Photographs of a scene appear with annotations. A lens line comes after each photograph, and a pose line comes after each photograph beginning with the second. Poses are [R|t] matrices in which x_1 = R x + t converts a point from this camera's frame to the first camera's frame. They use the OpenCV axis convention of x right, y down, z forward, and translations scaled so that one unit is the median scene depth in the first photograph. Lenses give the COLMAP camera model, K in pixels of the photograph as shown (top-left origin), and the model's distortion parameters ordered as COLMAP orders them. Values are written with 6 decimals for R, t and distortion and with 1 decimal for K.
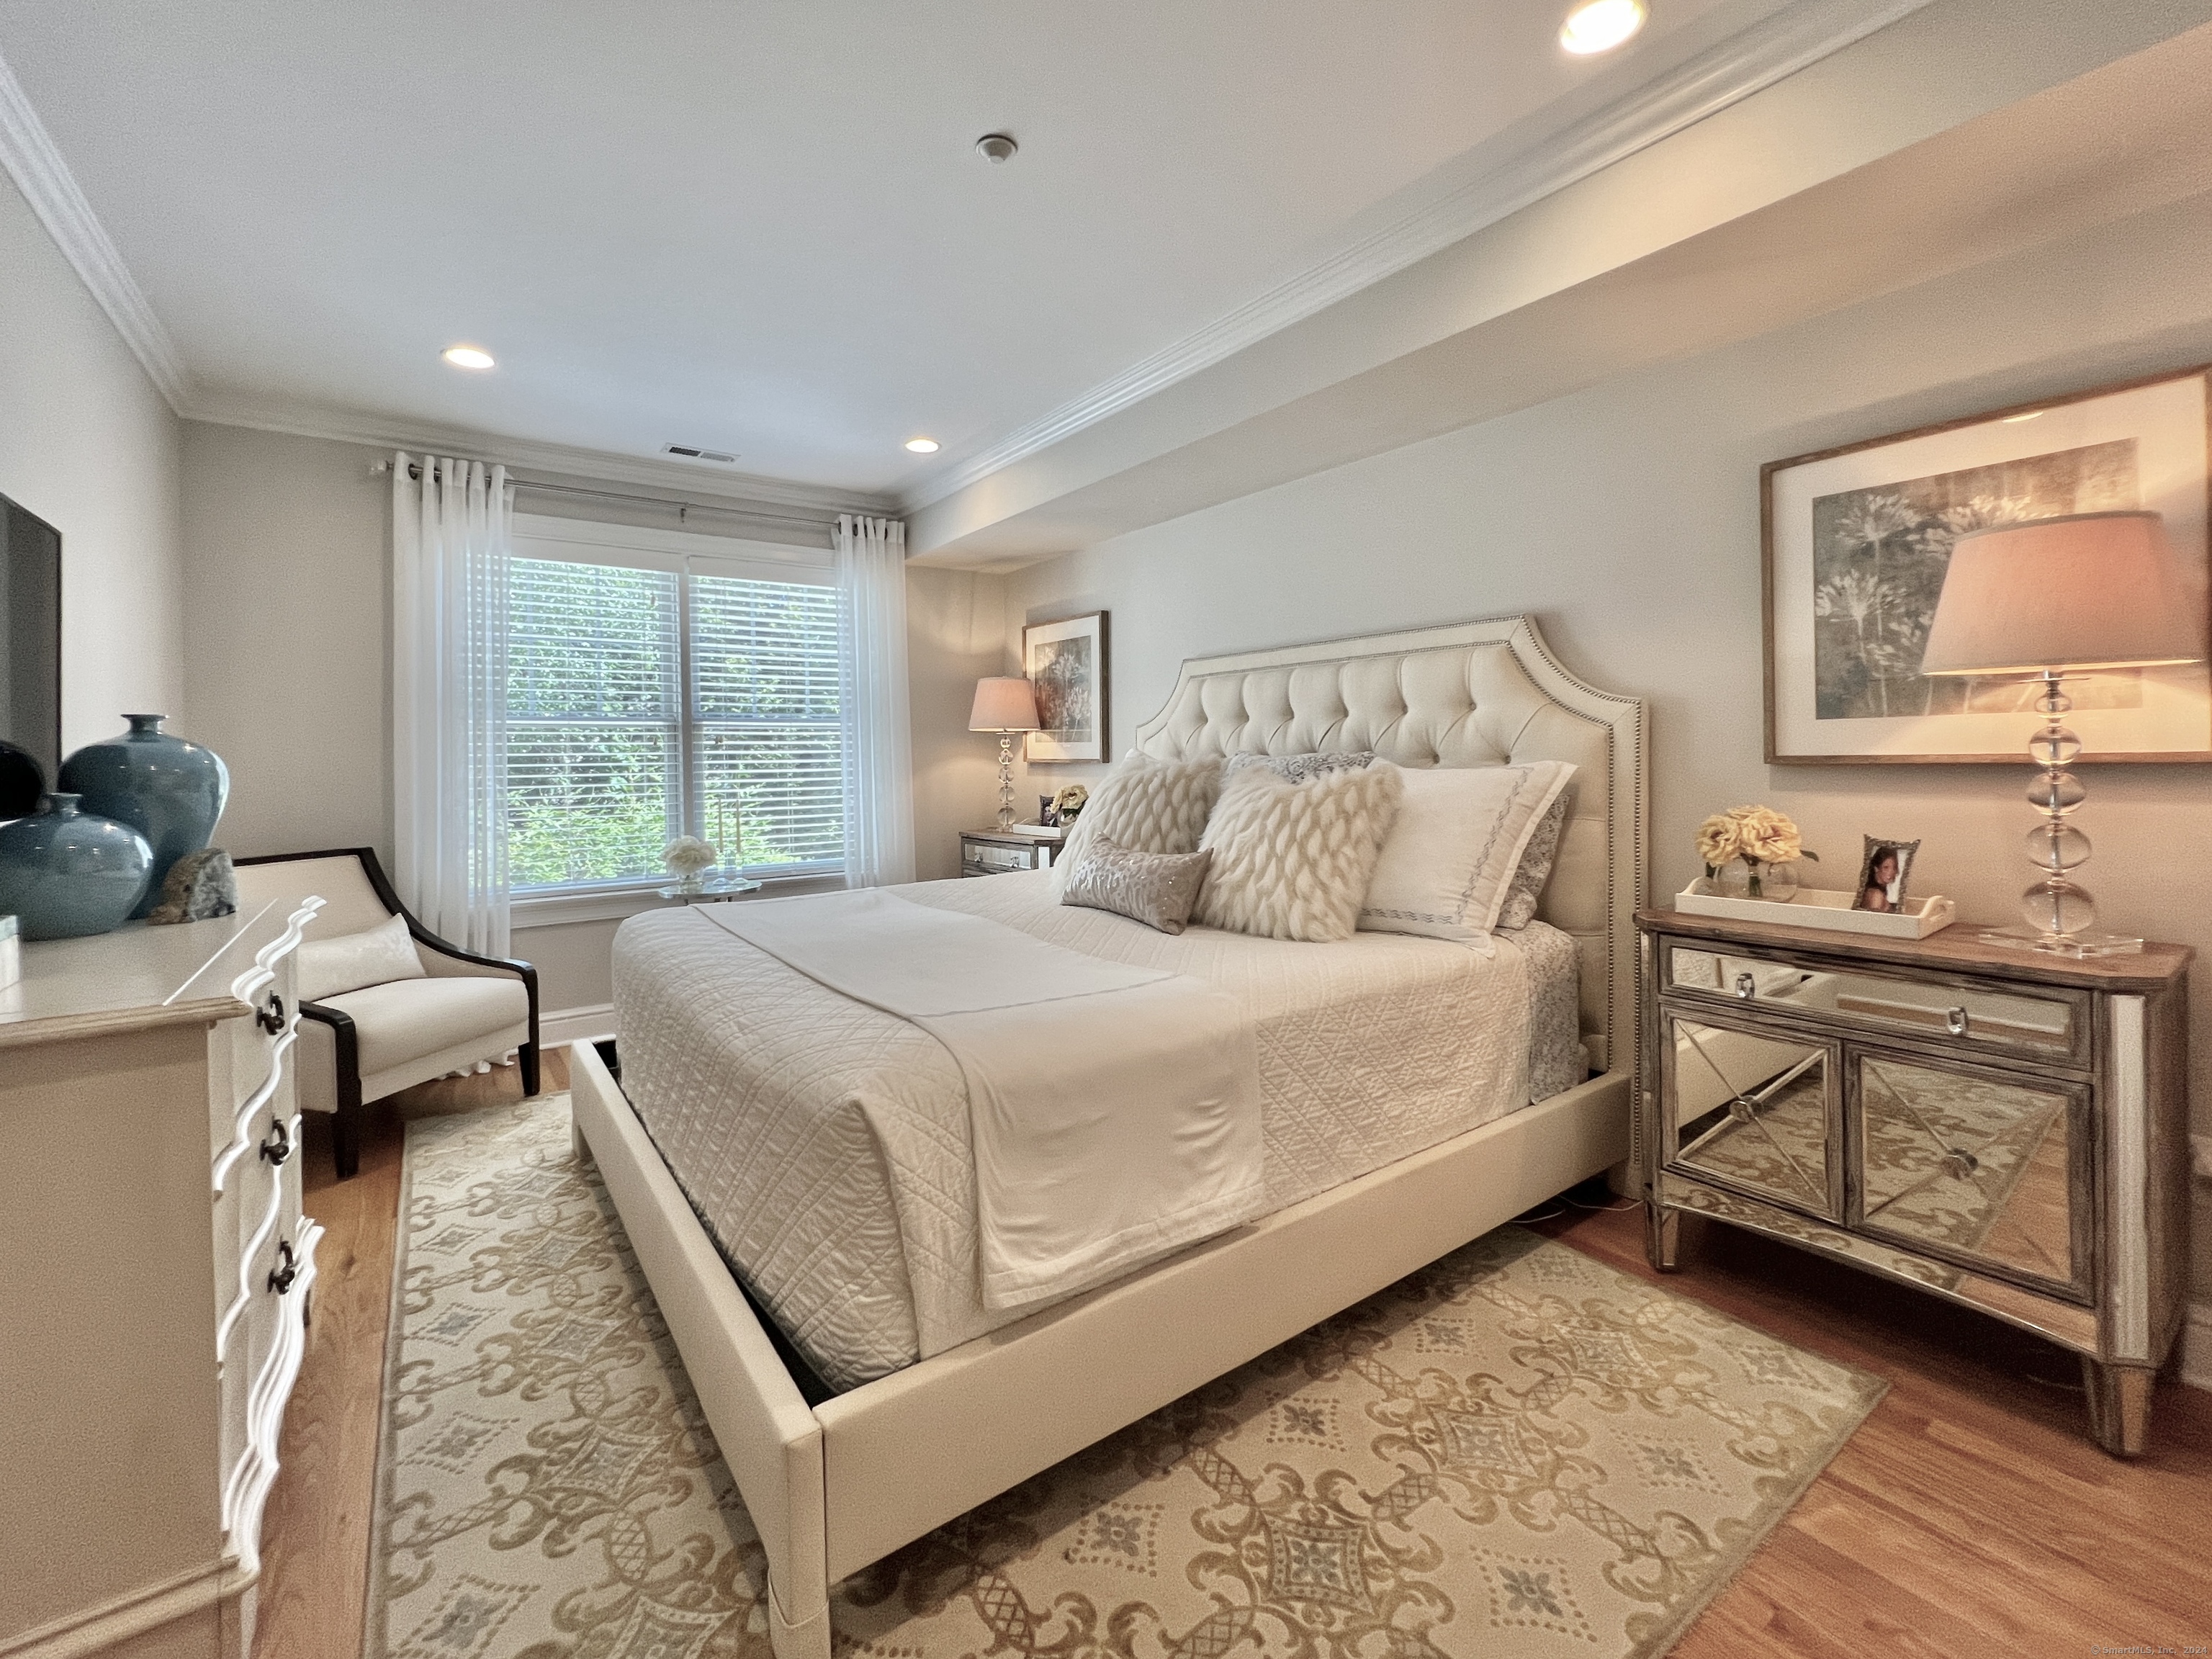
lens RADIAL K [[879.2, 0, 1121.6], [0, 879.2, 763.5], [0, 0, 1]] dist [-0.001201, -0.000080]
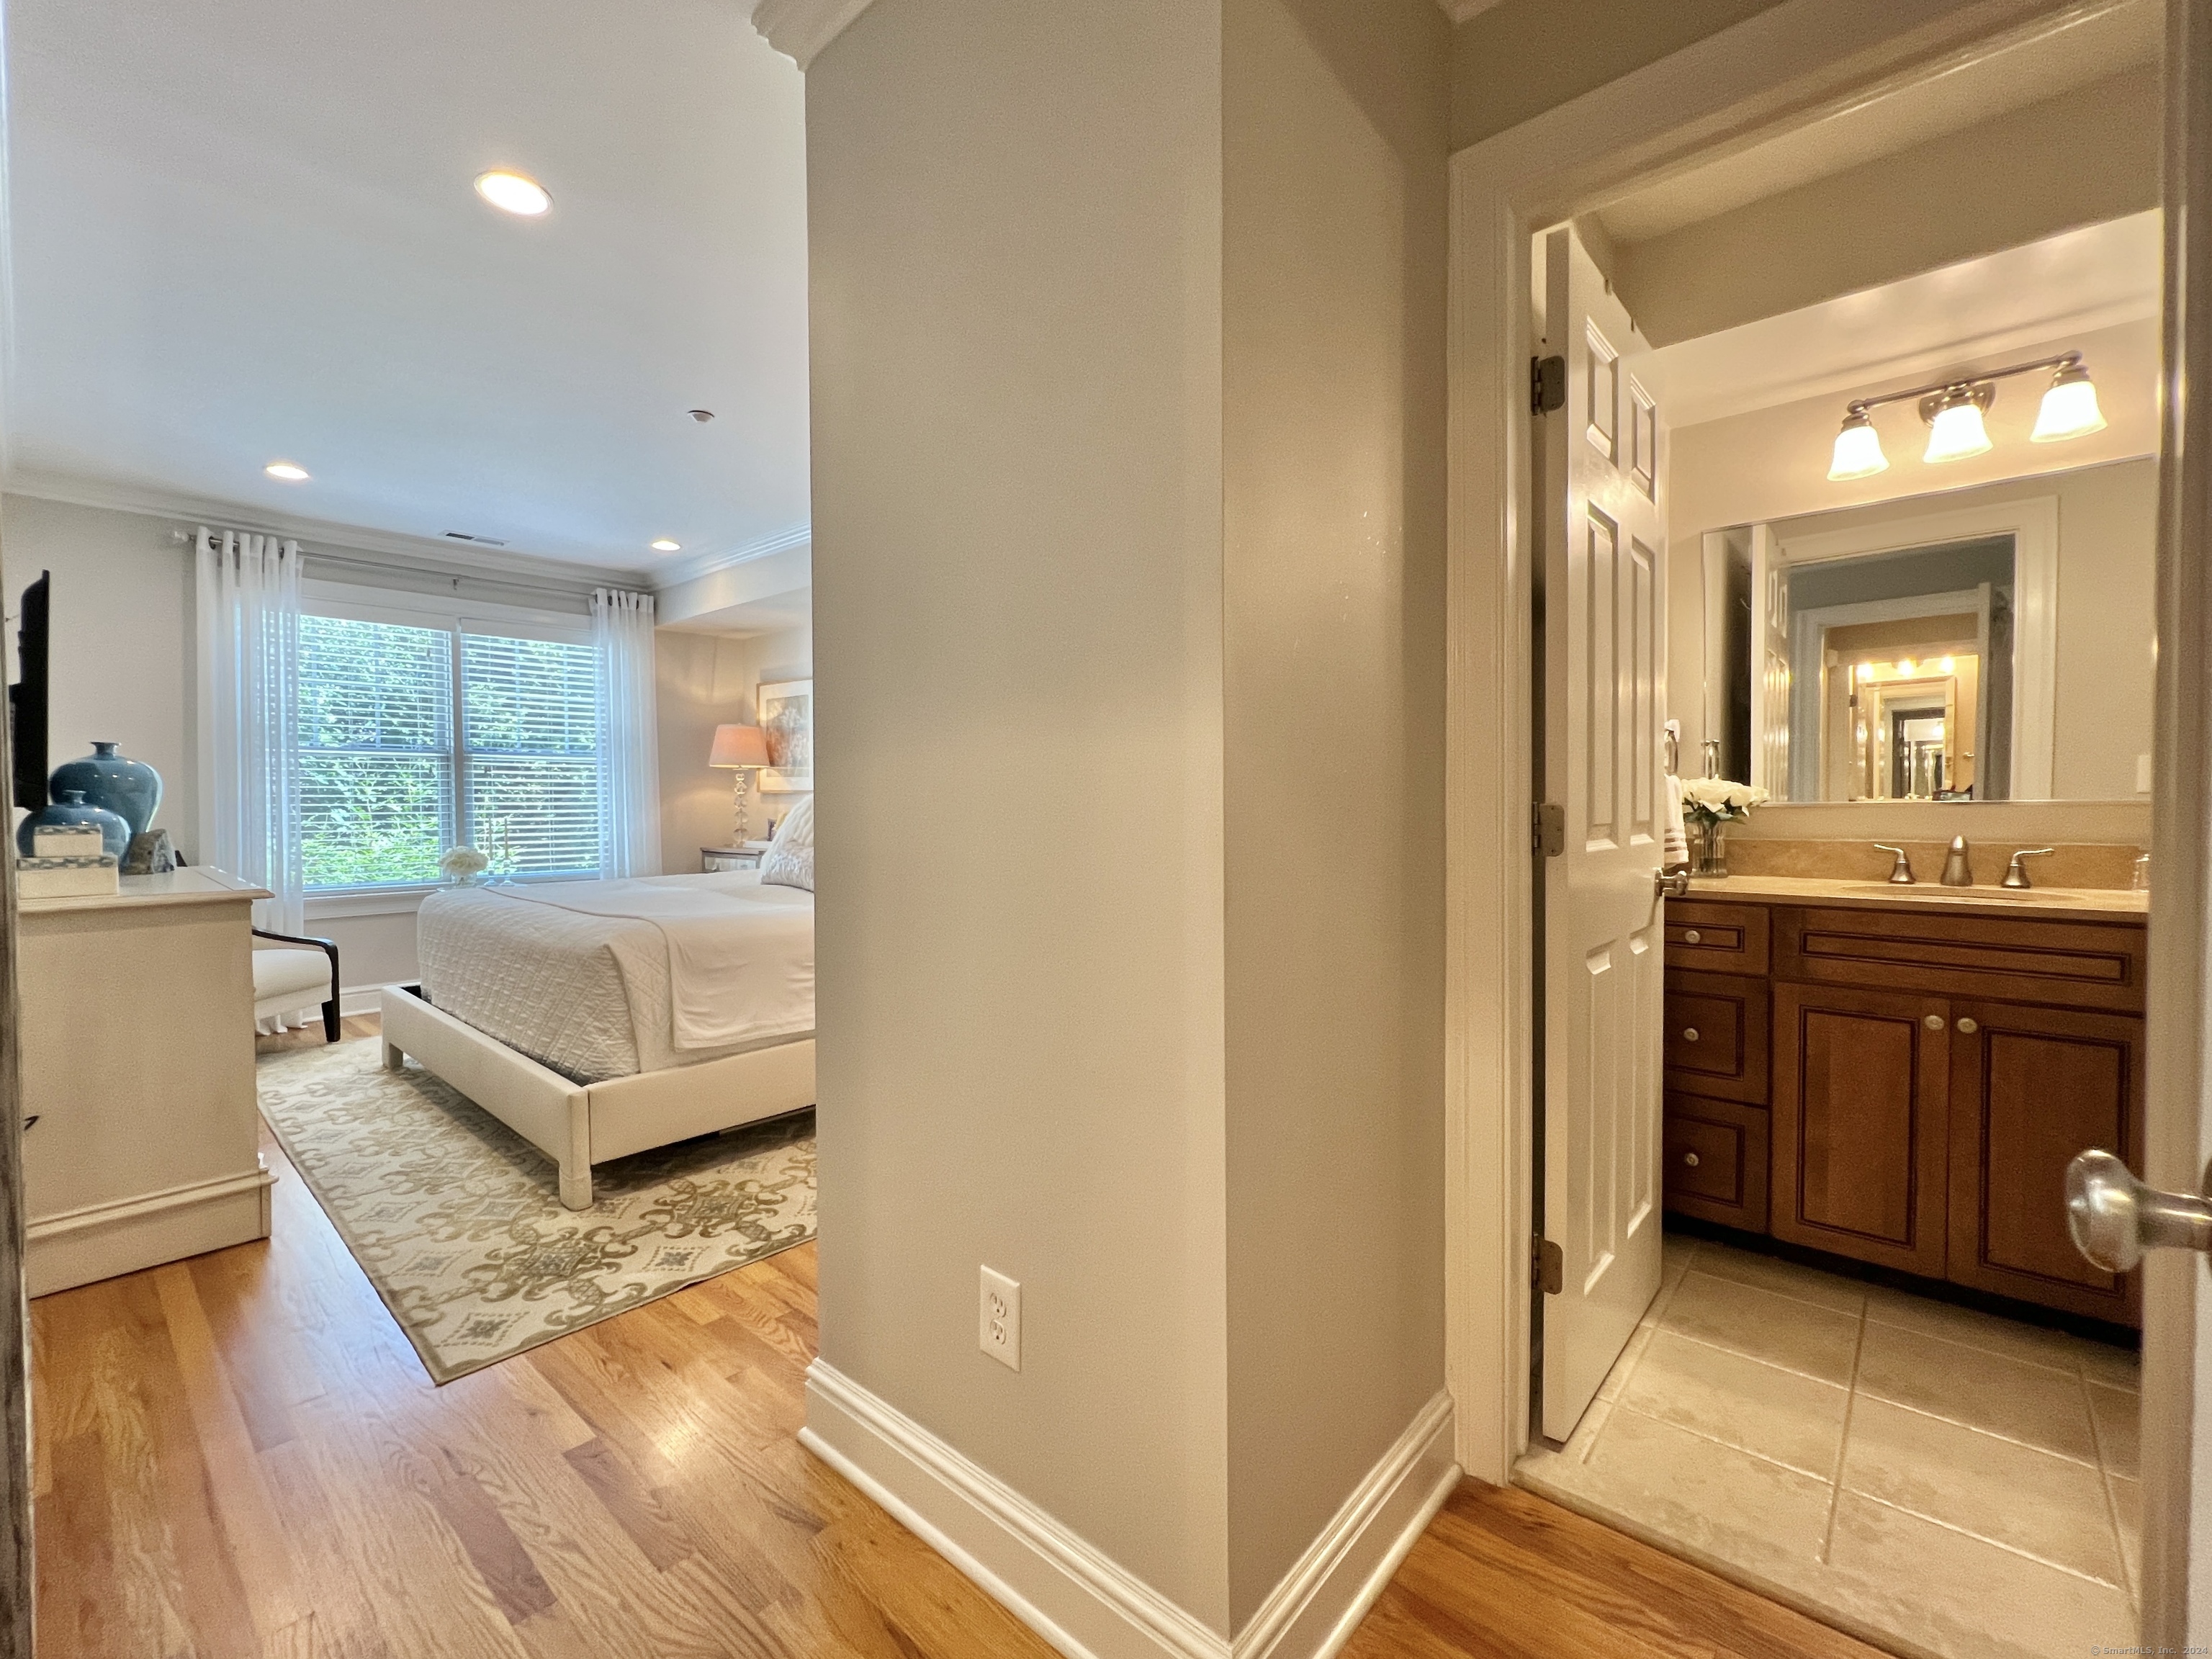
lens RADIAL K [[899.2, 0, 1101.0], [0, 899.2, 824.1], [0, 0, 1]] dist [0.000672, -0.000122]
pose [[0.979445, 0.008213, 0.201542, 0.161104], [-0.011886, 0.999784, 0.017026, 0.022795], [-0.201359, -0.019071, 0.979332, -0.511493]]
